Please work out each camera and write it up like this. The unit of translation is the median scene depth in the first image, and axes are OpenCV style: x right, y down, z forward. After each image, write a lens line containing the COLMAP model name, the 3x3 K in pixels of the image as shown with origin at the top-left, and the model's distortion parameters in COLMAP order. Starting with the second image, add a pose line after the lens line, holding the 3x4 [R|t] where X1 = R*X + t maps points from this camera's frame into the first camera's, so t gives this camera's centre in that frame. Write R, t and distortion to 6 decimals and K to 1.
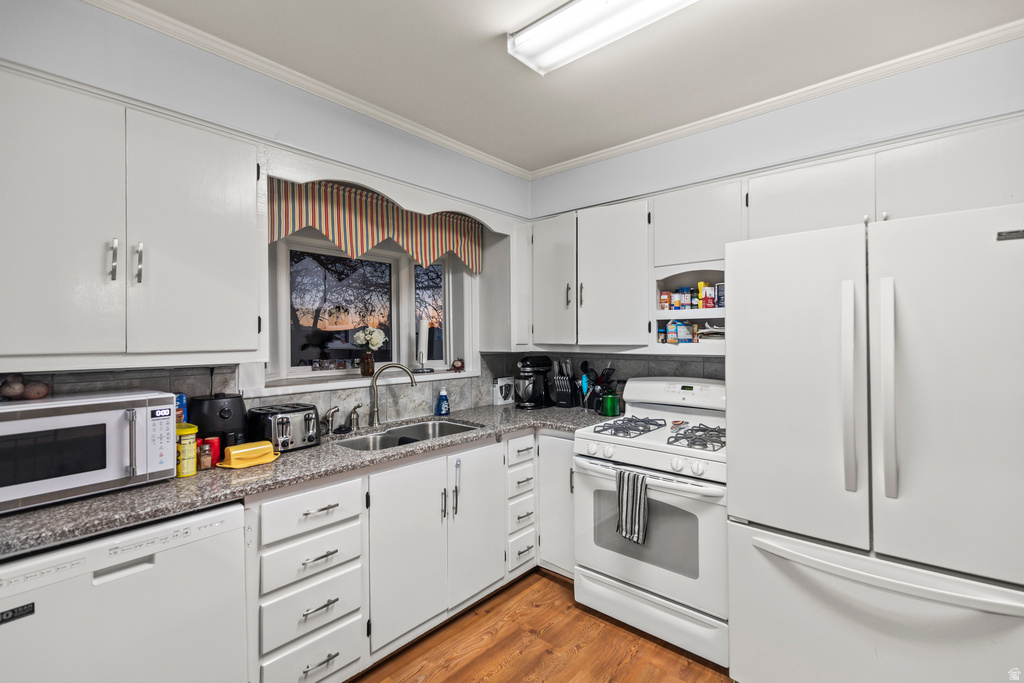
lens RADIAL K [[465.5, 0, 505.7], [0, 465.5, 336.3], [0, 0, 1]] dist [0.009938, -0.002121]
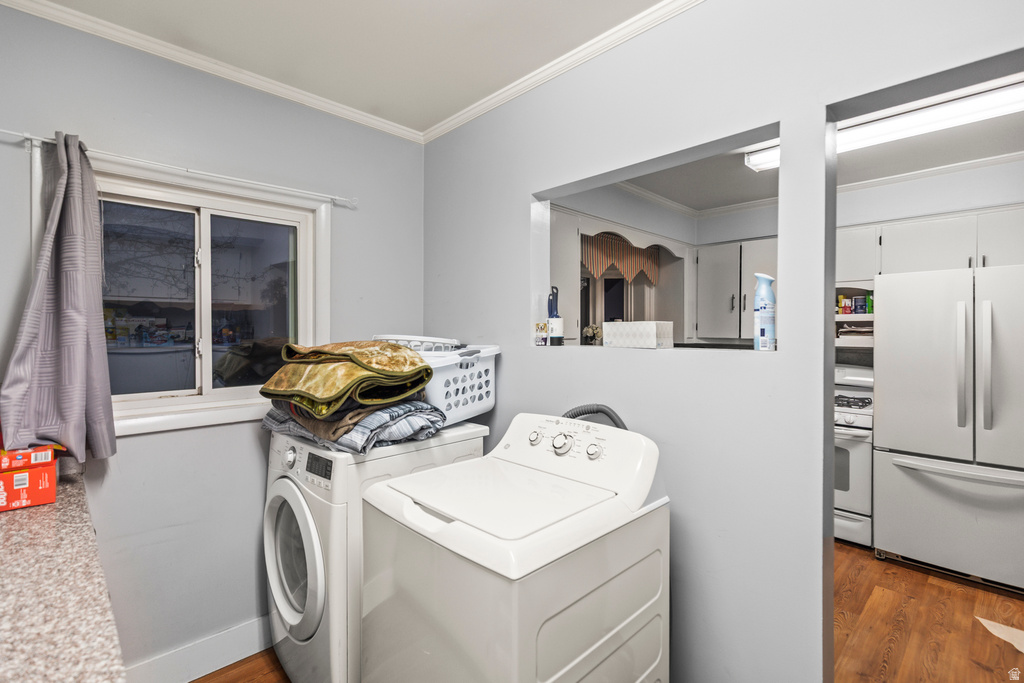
lens RADIAL K [[465.5, 0, 517.7], [0, 465.5, 334.2], [0, 0, 1]] dist [0.009938, -0.002121]
pose [[0.995880, 0.013049, -0.089743, -0.483109], [-0.012410, 0.999894, 0.007674, 0.002927], [0.089833, -0.006529, 0.995935, -0.562722]]
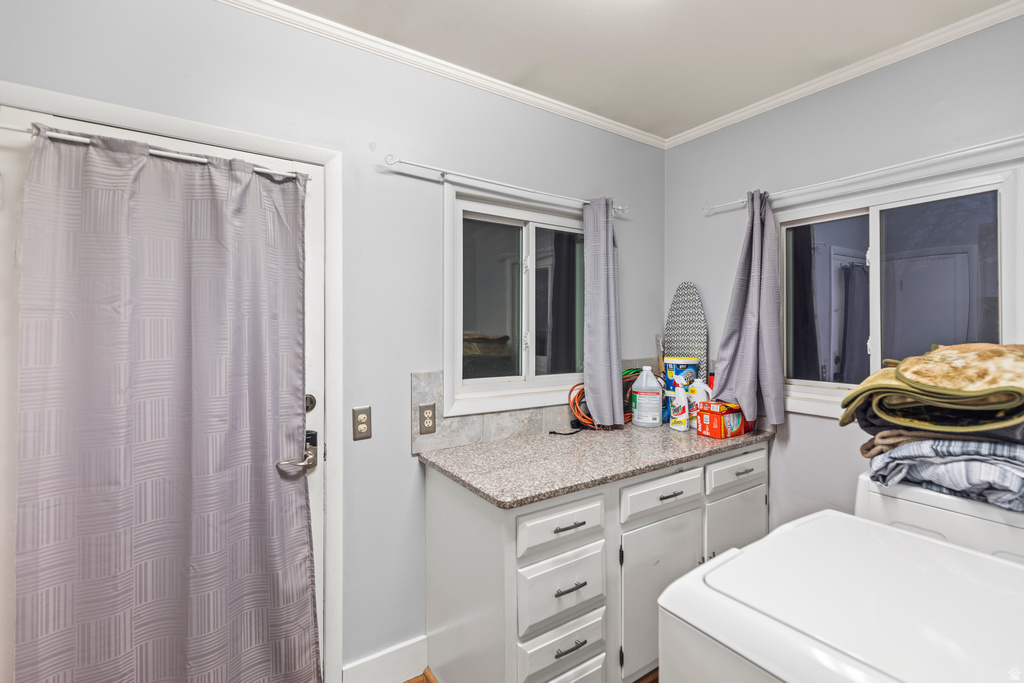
lens RADIAL K [[465.5, 0, 515.7], [0, 465.5, 328.2], [0, 0, 1]] dist [0.009938, -0.002121]
pose [[-0.256748, 0.012749, -0.966394, -0.118011], [-0.002657, 0.999900, 0.013897, -0.000992], [0.966475, 0.006135, -0.256688, -0.156342]]
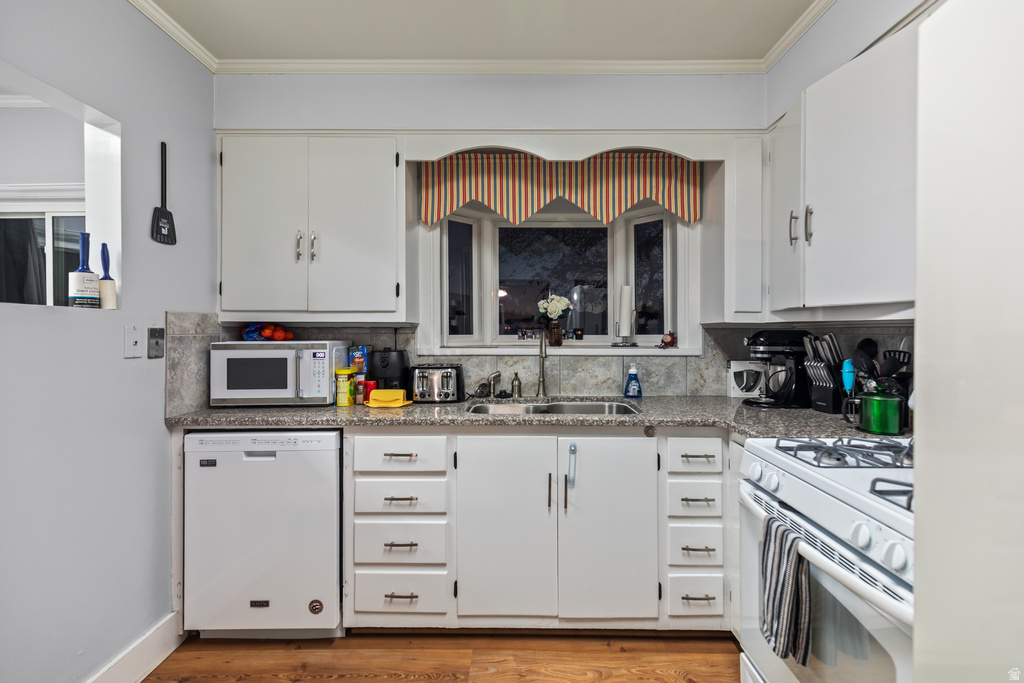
lens RADIAL K [[465.5, 0, 516.5], [0, 465.5, 329.0], [0, 0, 1]] dist [0.009938, -0.002121]
pose [[0.654208, 0.005521, -0.756295, 0.465242], [-0.003772, 0.999985, 0.004037, 0.056788], [0.756306, 0.000211, 0.654218, 0.384194]]
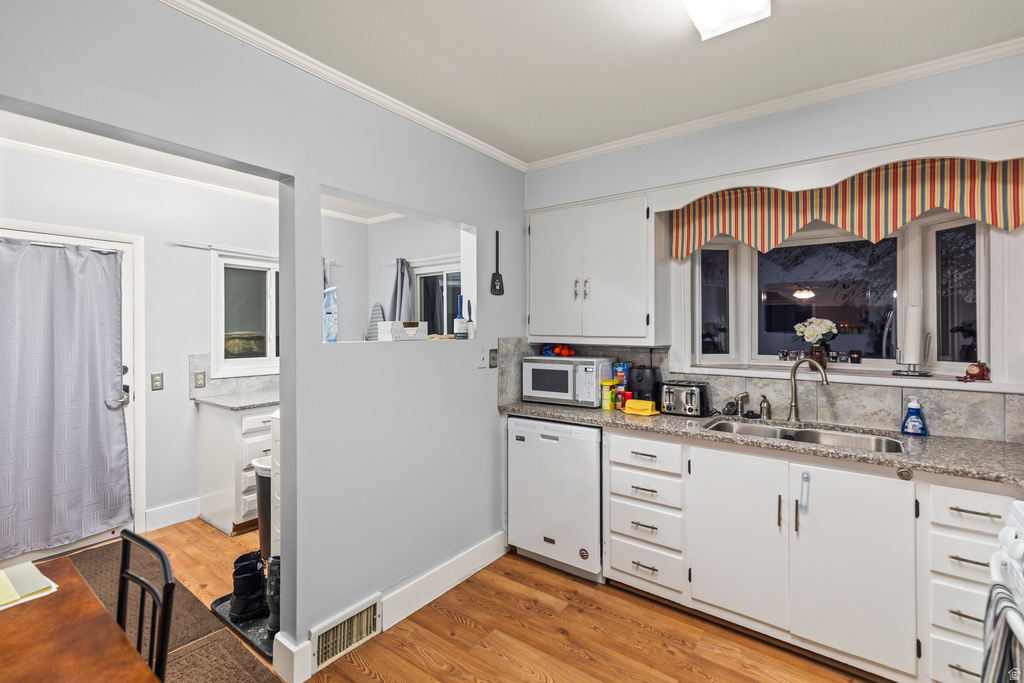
lens RADIAL K [[465.5, 0, 506.3], [0, 465.5, 328.9], [0, 0, 1]] dist [0.009938, -0.002121]
pose [[0.064073, 0.010599, -0.997889, 0.732055], [0.000292, 0.999943, 0.010639, -0.009223], [0.997945, -0.000973, 0.064066, 0.396103]]
